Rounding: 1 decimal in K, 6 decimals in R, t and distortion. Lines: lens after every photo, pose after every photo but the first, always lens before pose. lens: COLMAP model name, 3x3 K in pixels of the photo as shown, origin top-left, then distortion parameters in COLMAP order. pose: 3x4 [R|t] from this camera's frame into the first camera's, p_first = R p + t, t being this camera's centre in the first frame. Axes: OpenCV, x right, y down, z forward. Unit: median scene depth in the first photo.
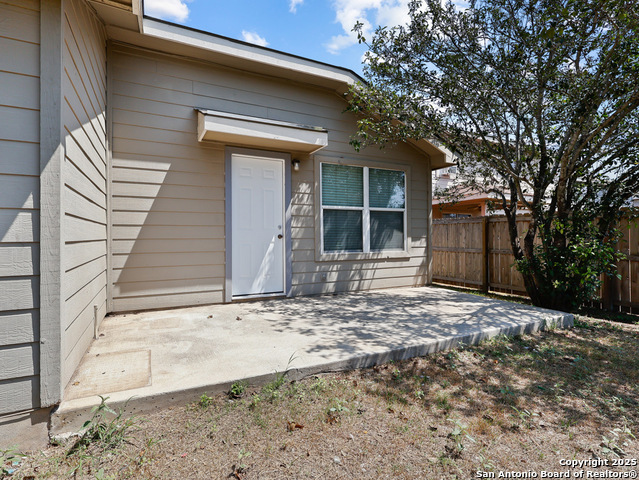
lens RADIAL K [[333.9, 0, 317.5], [0, 333.9, 237.6], [0, 0, 1]] dist [-0.002817, 0.000794]
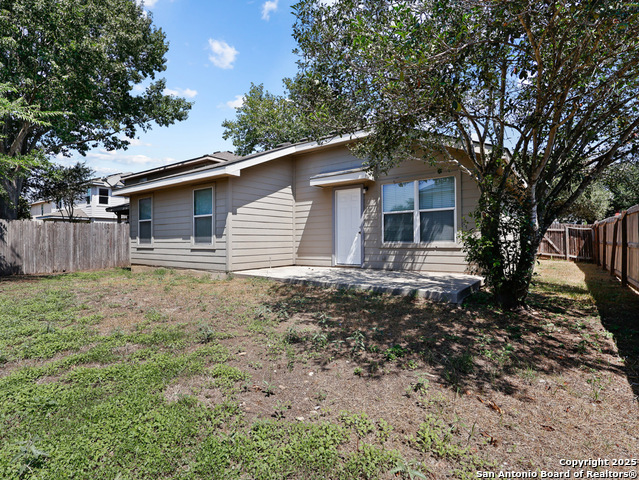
lens RADIAL K [[333.9, 0, 317.5], [0, 333.9, 237.6], [0, 0, 1]] dist [-0.002817, 0.000794]
pose [[0.433030, -0.008251, -0.901342, 1.320310], [0.008241, 0.999953, -0.005194, 0.029154], [0.901342, -0.005178, 0.433077, 0.052619]]
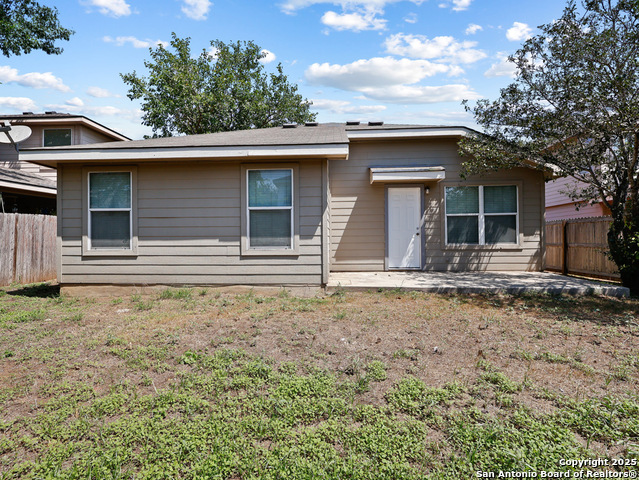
lens RADIAL K [[333.9, 0, 317.5], [0, 333.9, 237.6], [0, 0, 1]] dist [-0.002817, 0.000794]
pose [[0.863895, -0.007889, -0.503610, 0.285784], [0.006448, 0.999969, -0.004603, 0.018452], [0.503631, 0.000729, 0.863919, -0.669771]]
